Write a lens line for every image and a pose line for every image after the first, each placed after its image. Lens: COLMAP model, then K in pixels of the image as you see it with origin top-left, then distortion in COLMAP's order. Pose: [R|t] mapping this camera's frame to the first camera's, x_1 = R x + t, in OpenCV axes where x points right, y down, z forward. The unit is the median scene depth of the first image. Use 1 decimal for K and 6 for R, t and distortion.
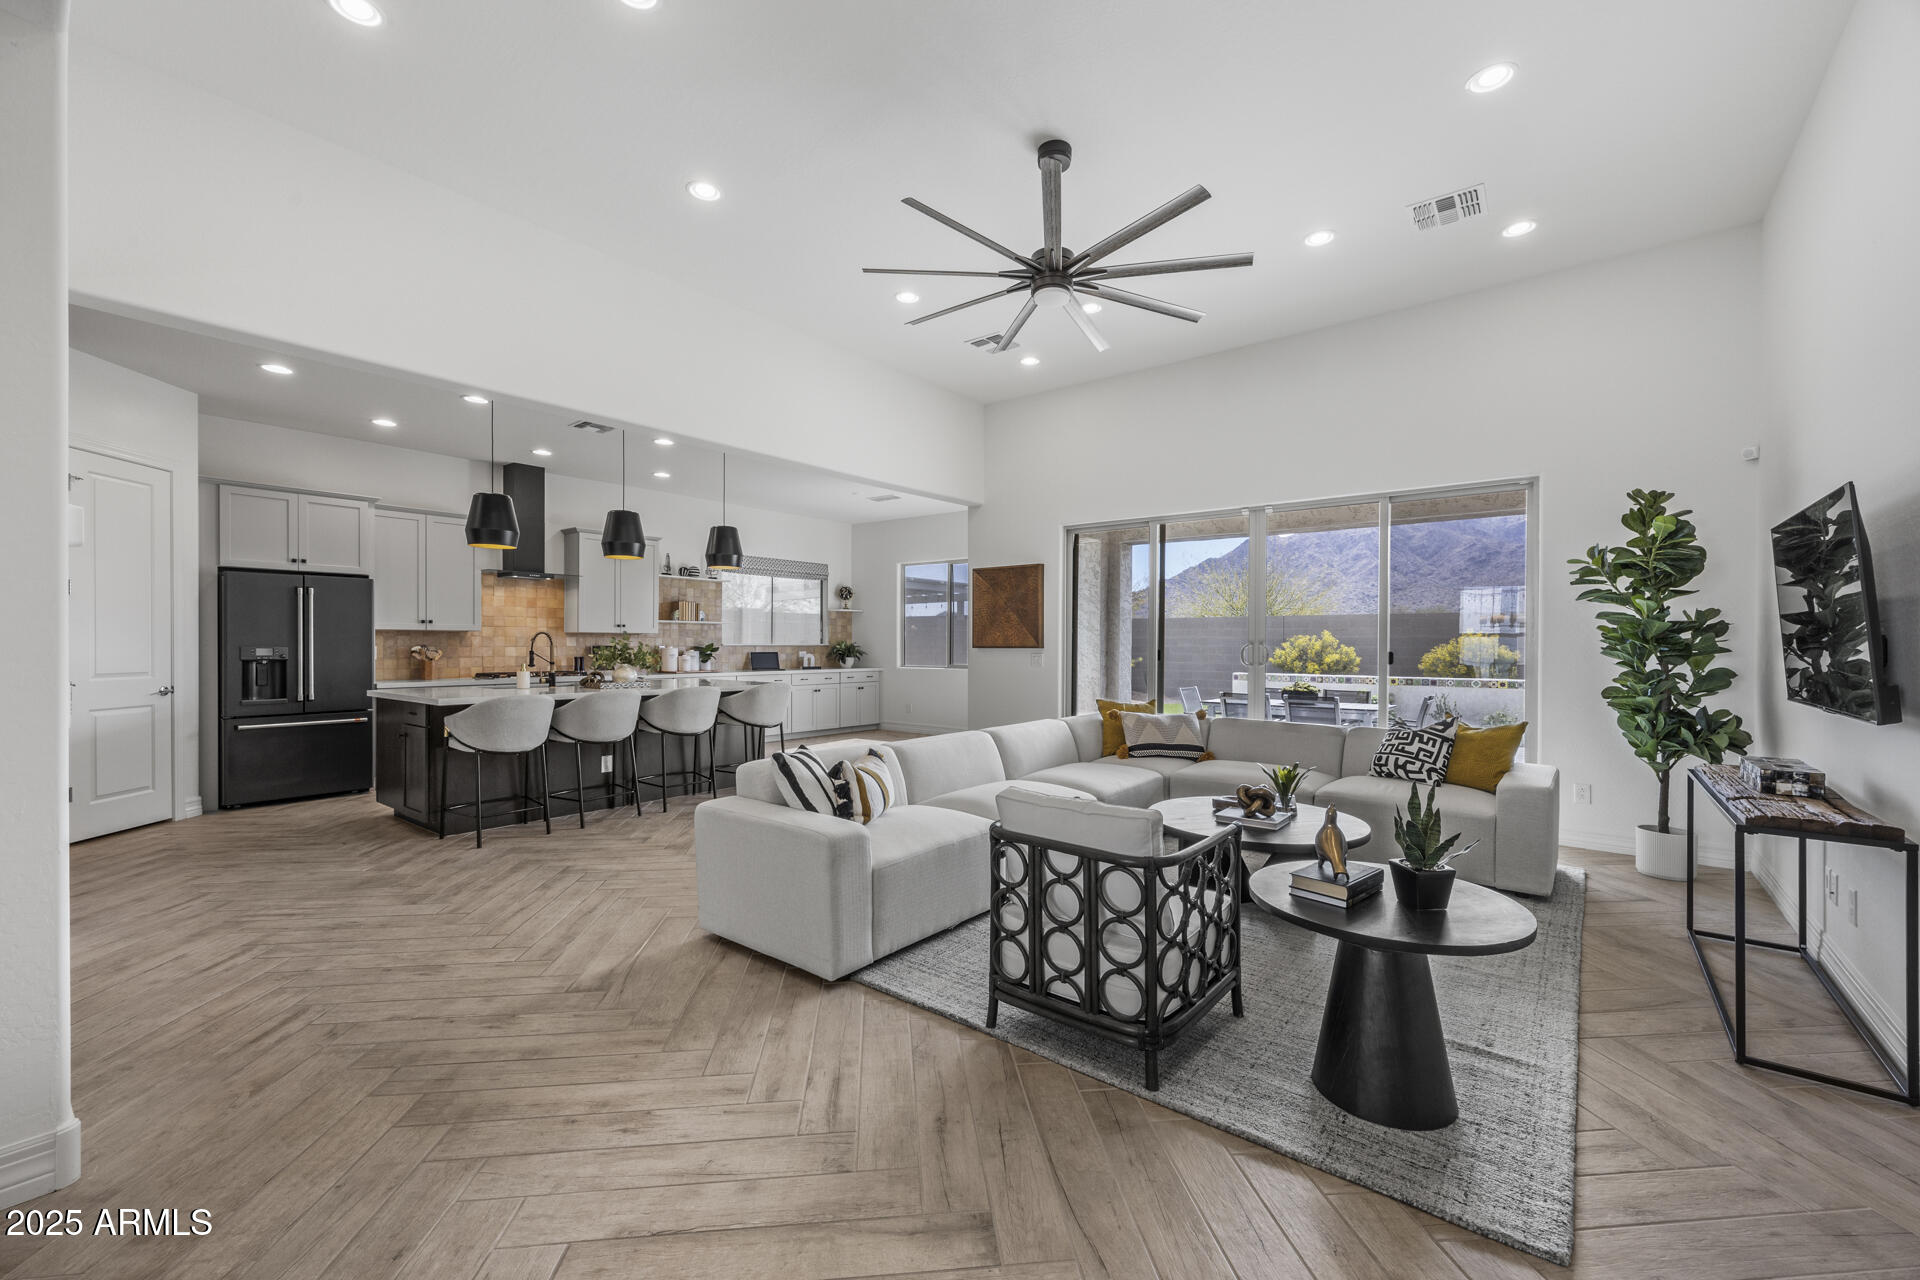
lens RADIAL K [[775.8, 0, 958.9], [0, 775.8, 647.5], [0, 0, 1]] dist [0.007703, -0.000099]
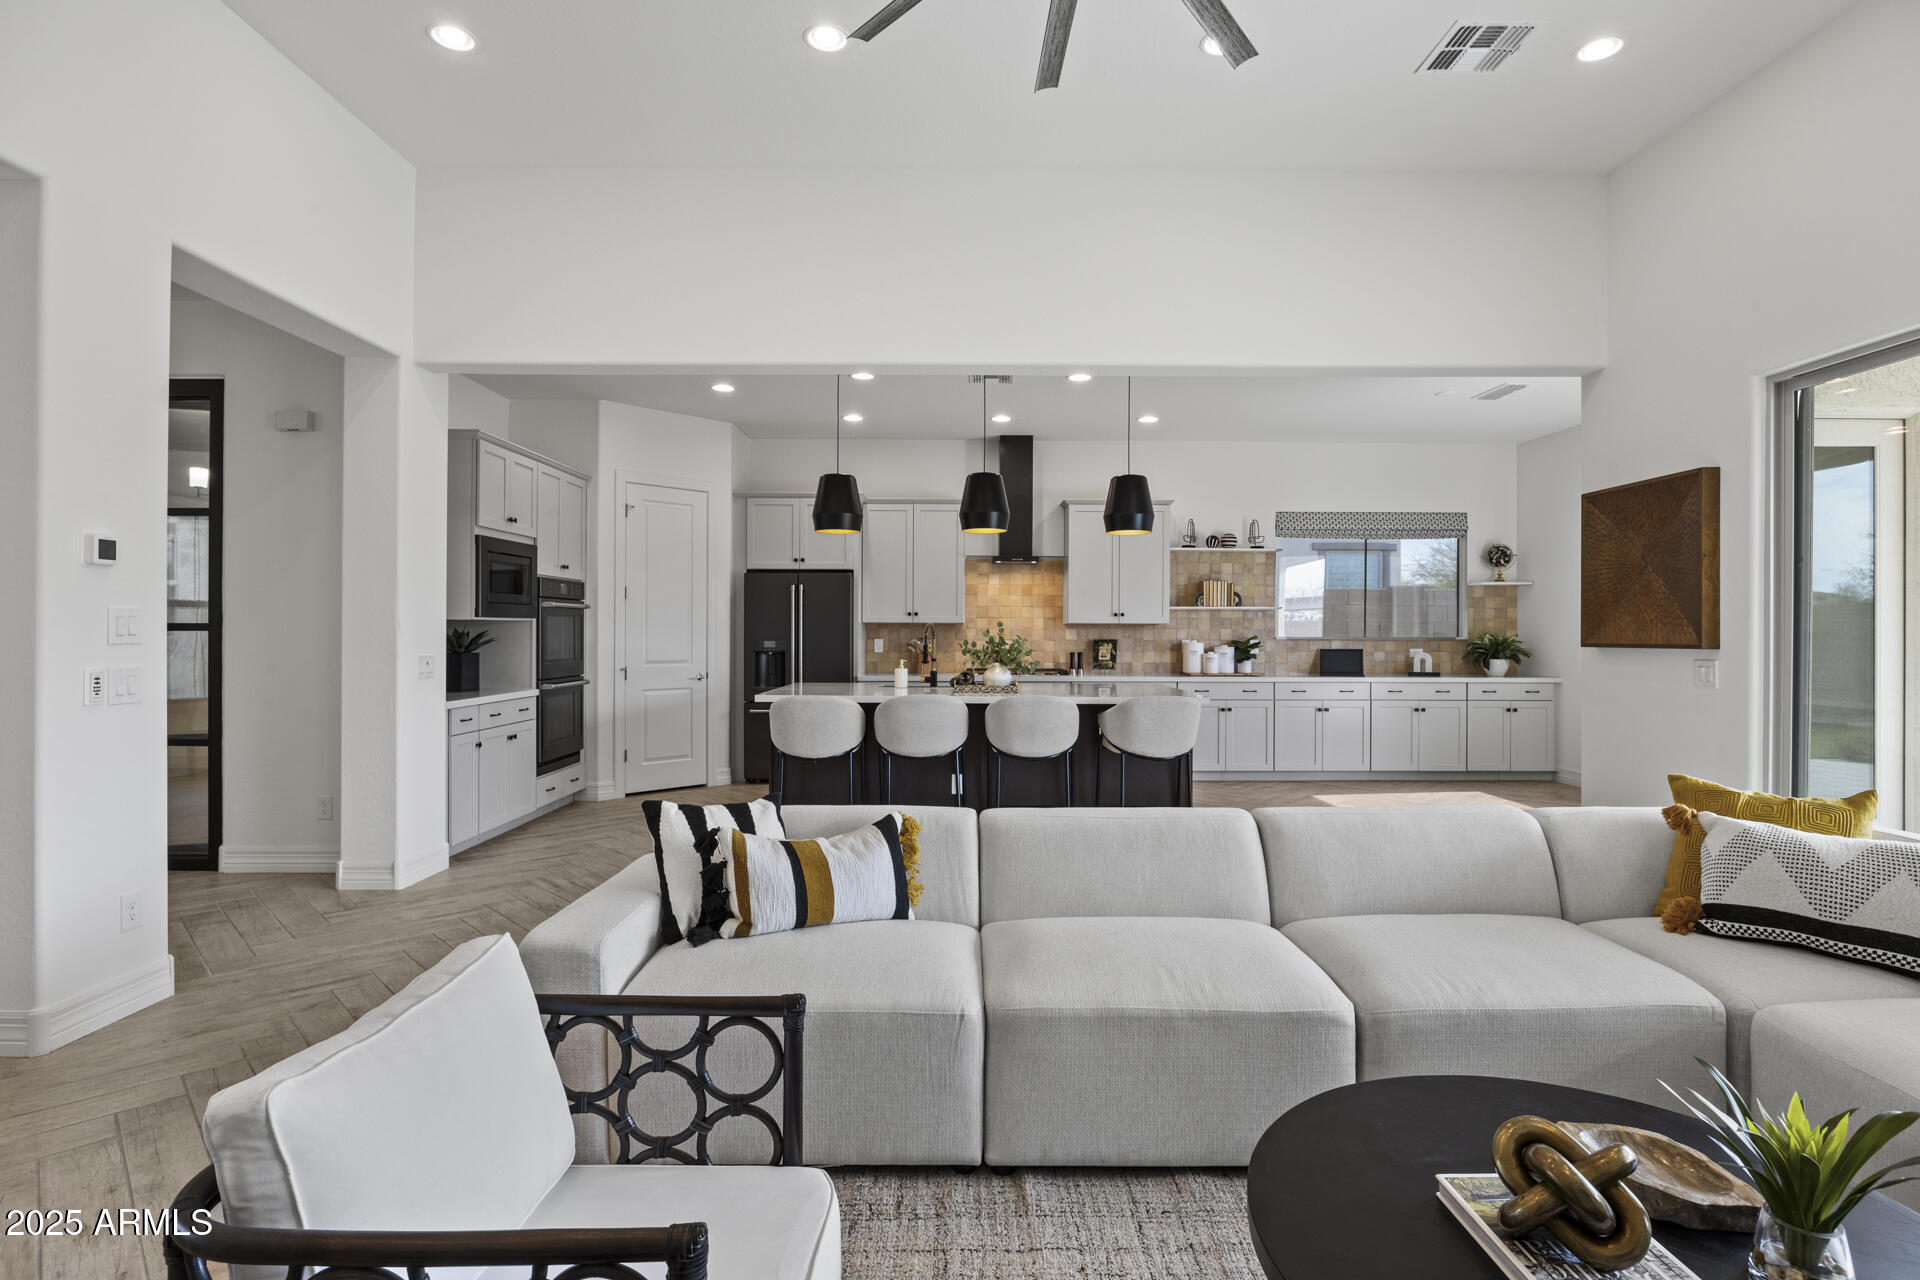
lens RADIAL K [[940.1, 0, 962.1], [0, 940.1, 628.2], [0, 0, 1]] dist [-0.006777, -0.000964]
pose [[0.630969, -0.004750, -0.775793, 0.302948], [-0.004358, 0.999944, -0.009668, -0.005177], [0.775796, 0.009481, 0.630913, 0.353125]]
